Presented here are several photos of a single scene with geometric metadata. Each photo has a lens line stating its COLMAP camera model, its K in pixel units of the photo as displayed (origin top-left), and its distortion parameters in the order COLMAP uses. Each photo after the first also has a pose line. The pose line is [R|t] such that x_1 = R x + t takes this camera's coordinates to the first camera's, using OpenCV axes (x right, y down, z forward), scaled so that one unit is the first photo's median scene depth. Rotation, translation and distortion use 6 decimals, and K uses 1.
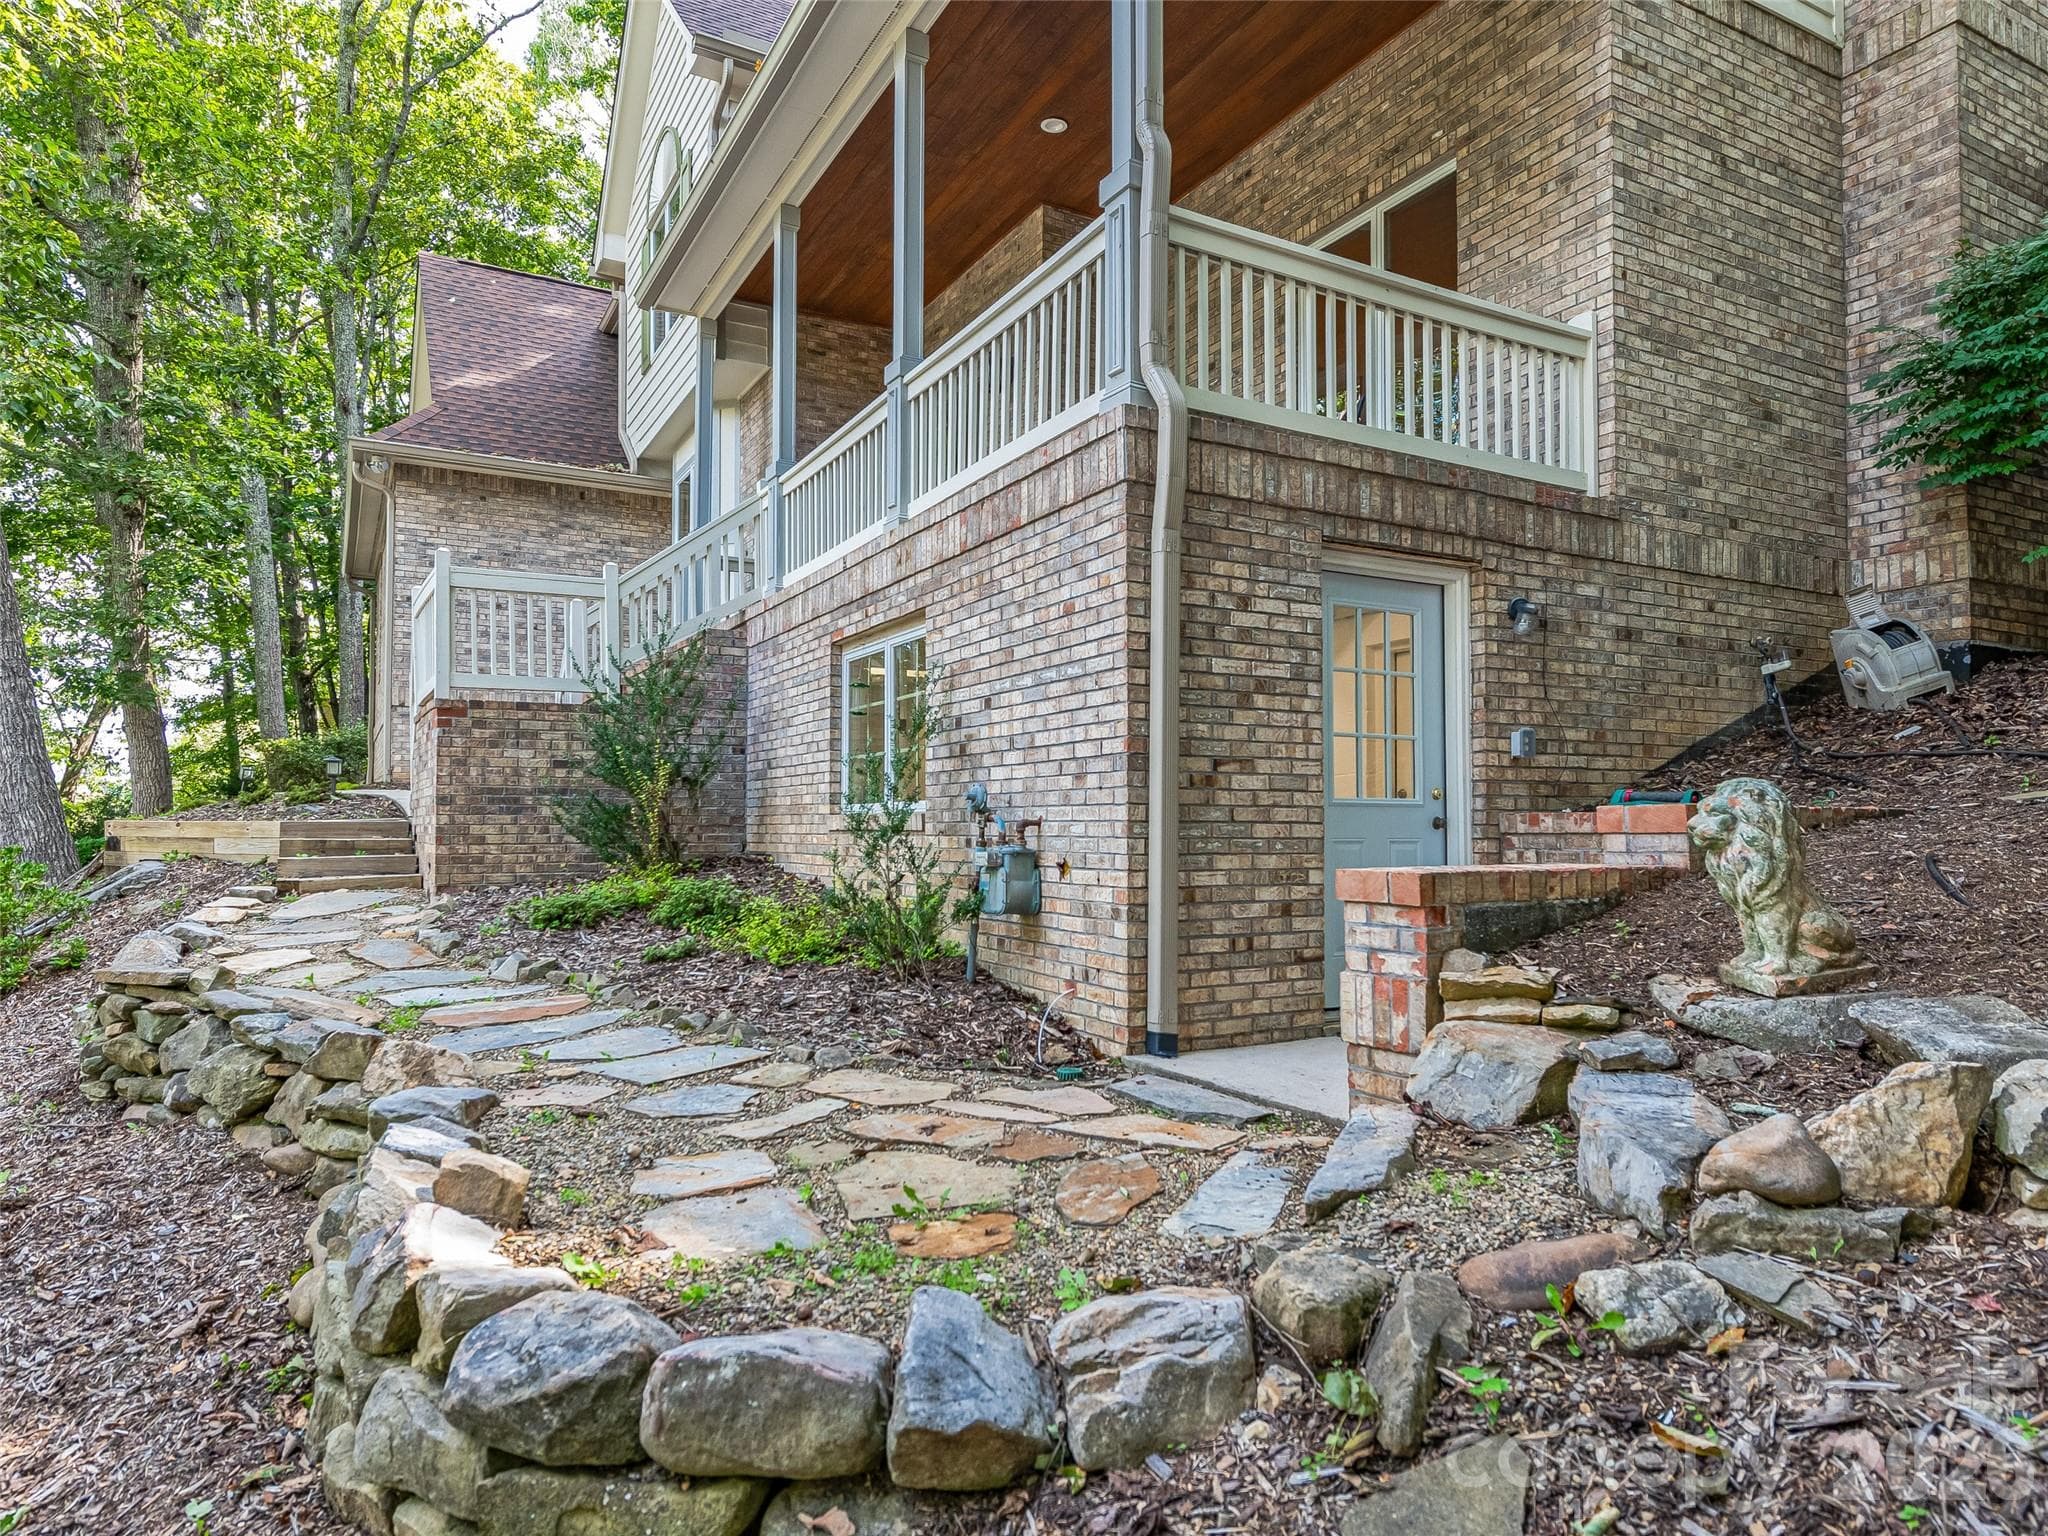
lens RADIAL K [[1268.7, 0, 1023.4], [0, 1268.7, 784.3], [0, 0, 1]] dist [-0.003691, -0.002132]
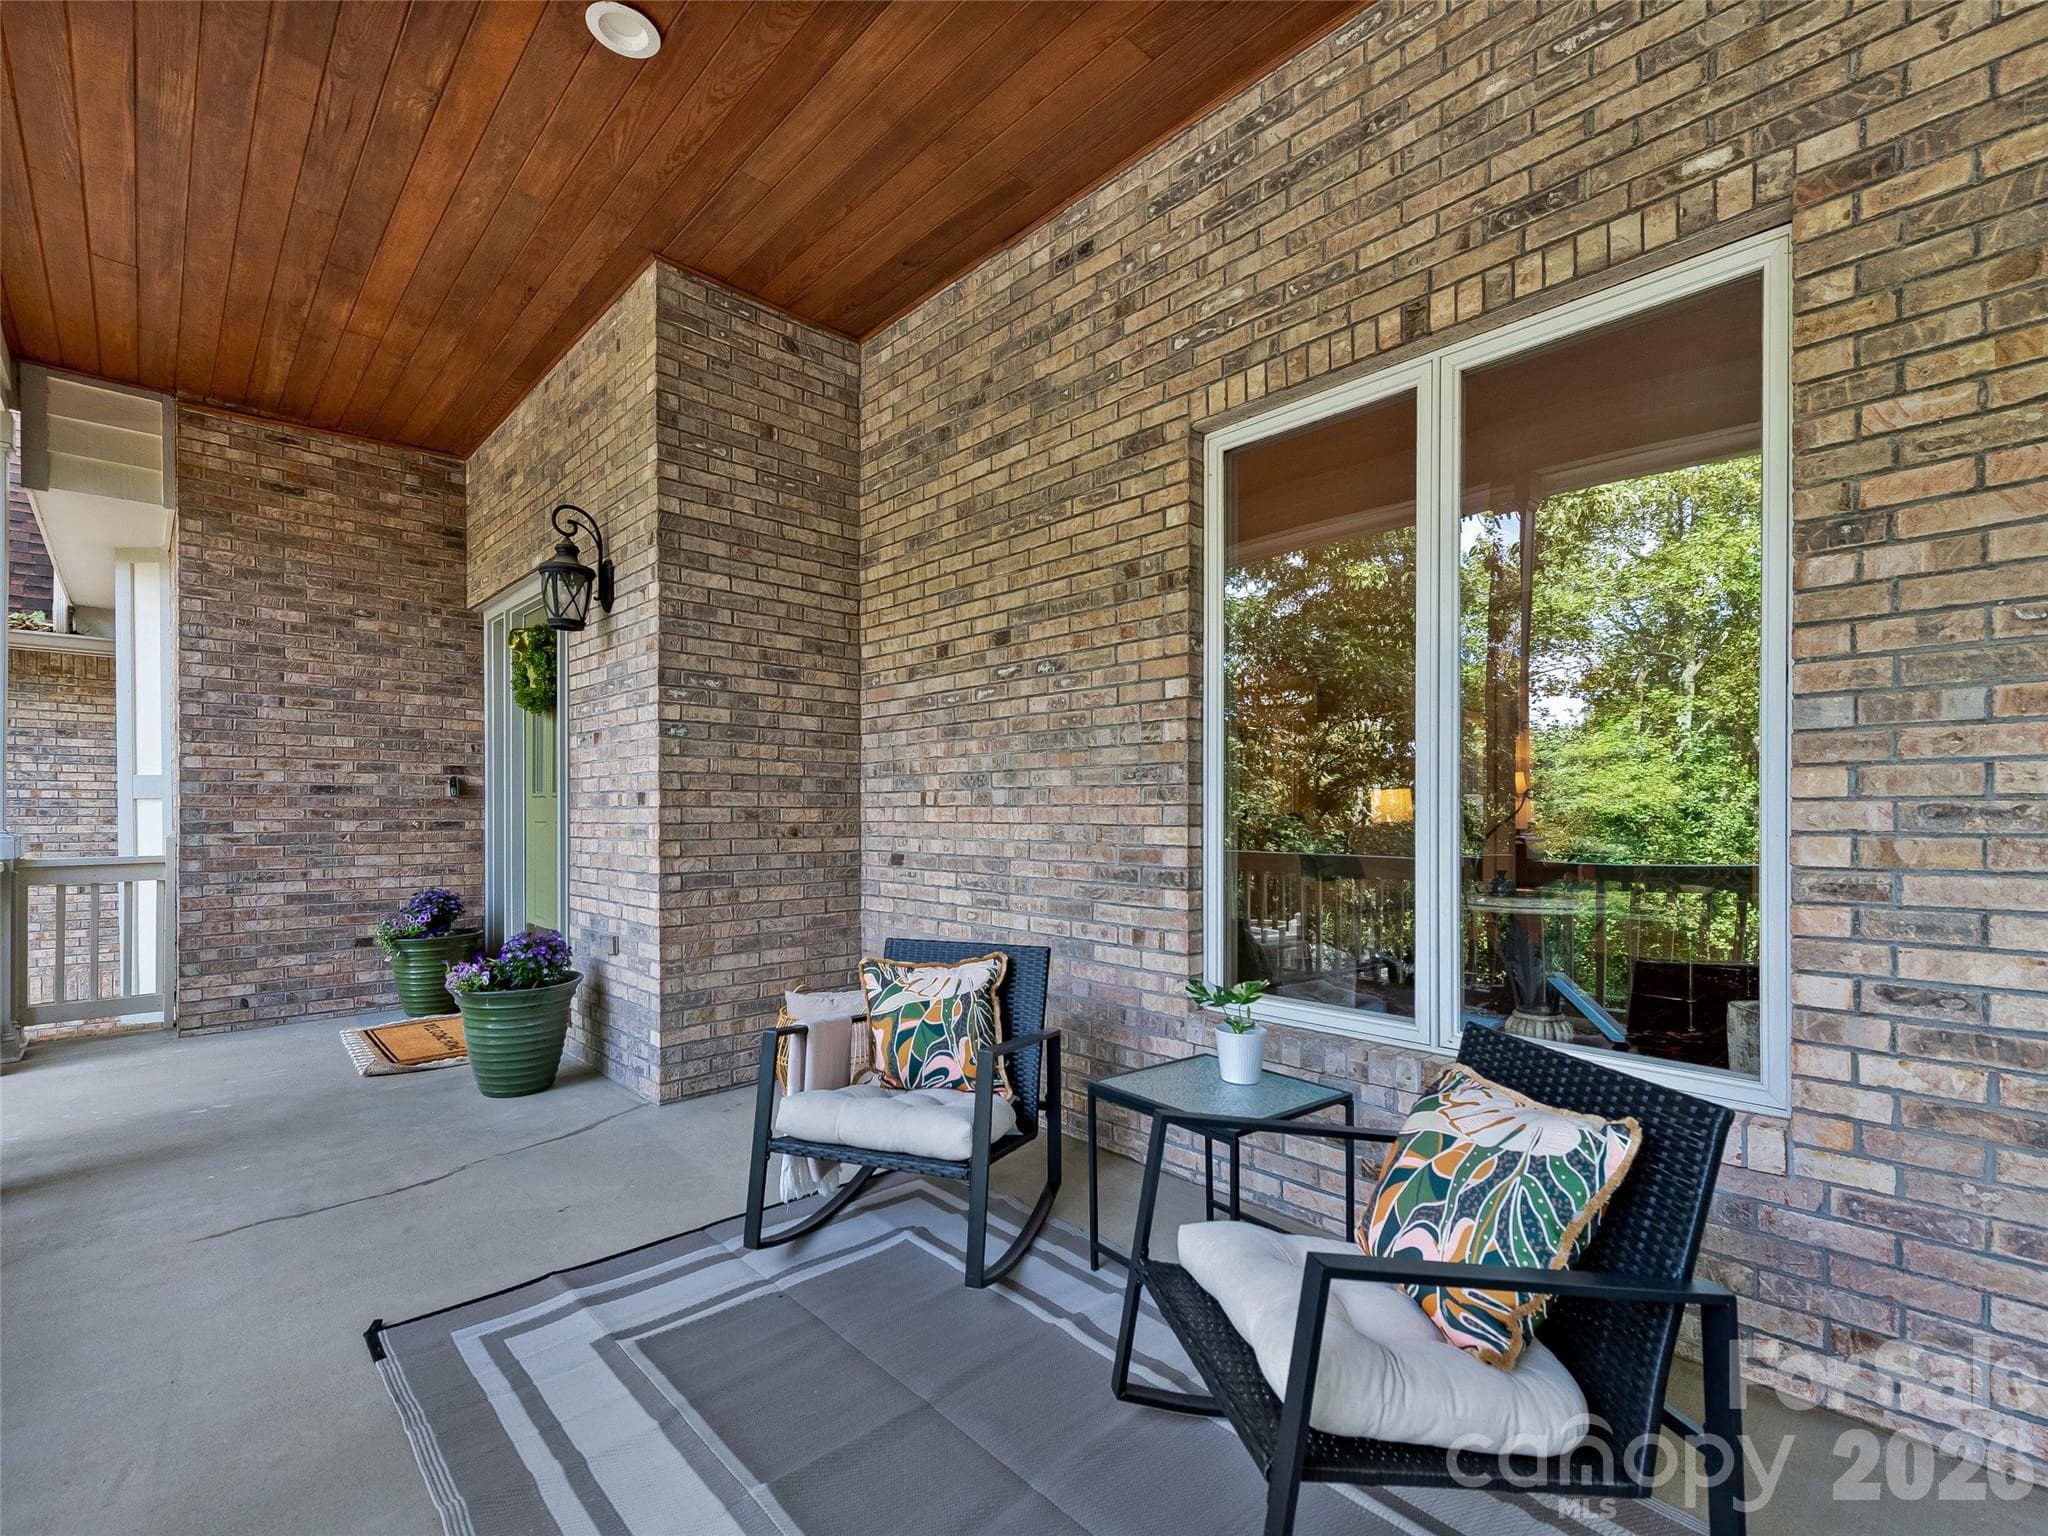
lens RADIAL K [[938.6, 0, 1045.6], [0, 938.6, 819.1], [0, 0, 1]] dist [0.004820, -0.000621]
pose [[0.964101, 0.005979, 0.265468, 0.076637], [-0.016133, 0.999218, 0.036085, -0.303128], [-0.265045, -0.039073, 0.963444, 0.707187]]
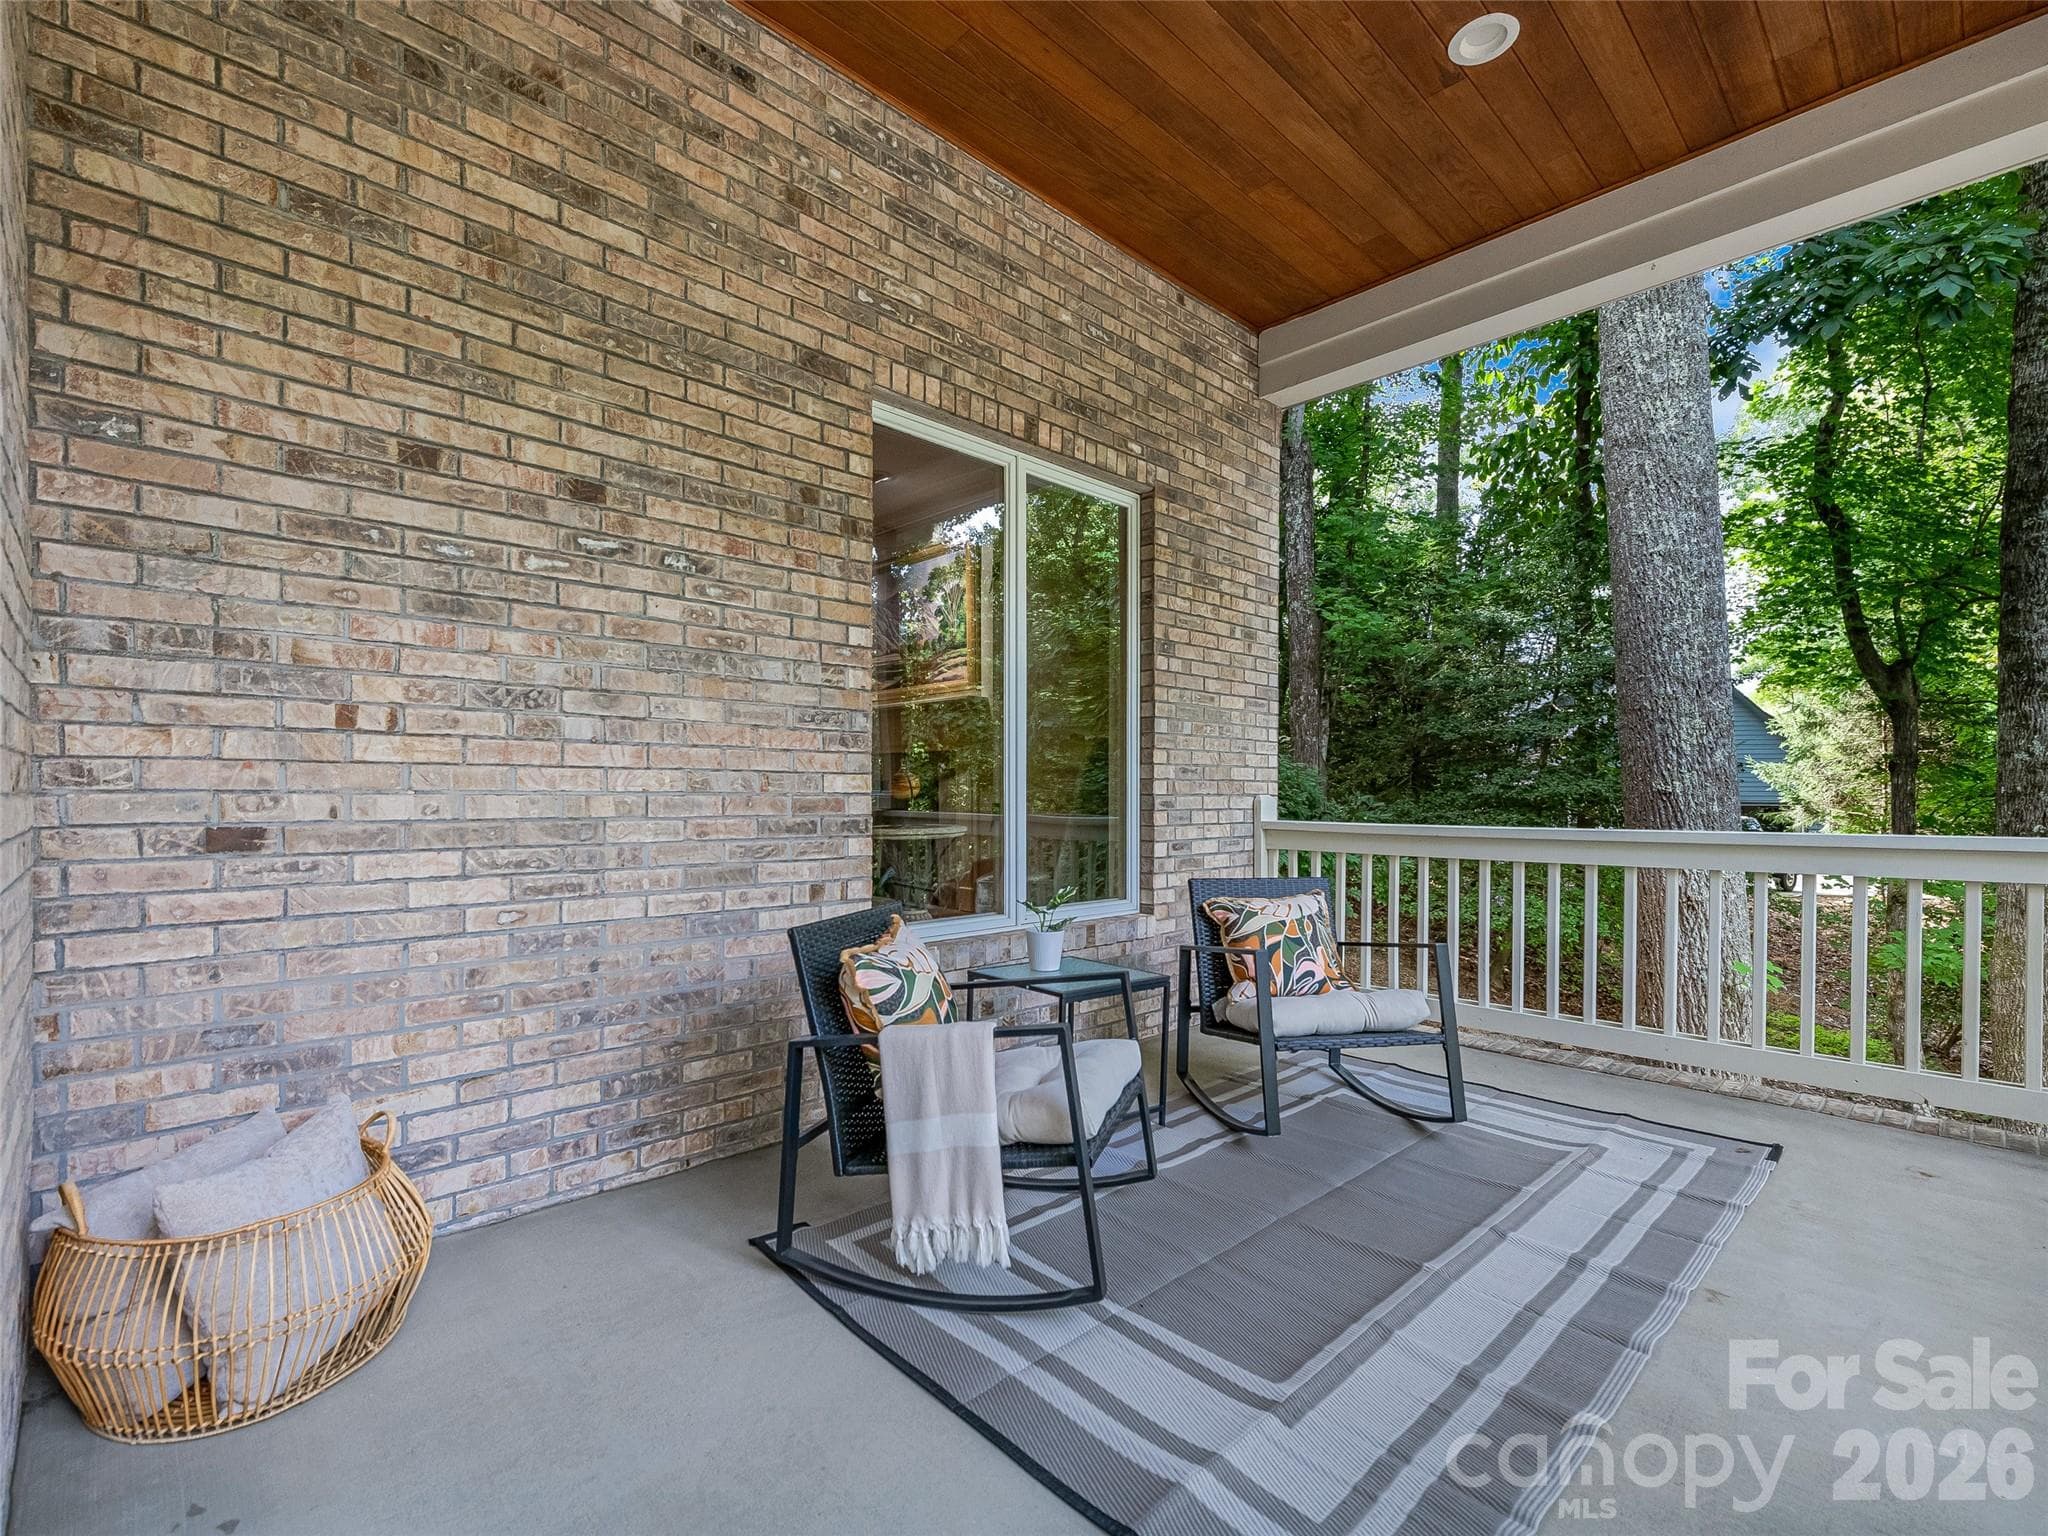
lens RADIAL K [[880.3, 0, 1012.7], [0, 880.3, 777.1], [0, 0, 1]] dist [0.004941, -0.000042]
pose [[-0.242720, 0.007714, 0.970066, -0.112642], [-0.045626, 0.998771, -0.019359, -0.284192], [-0.969023, -0.048959, -0.242070, 1.046098]]
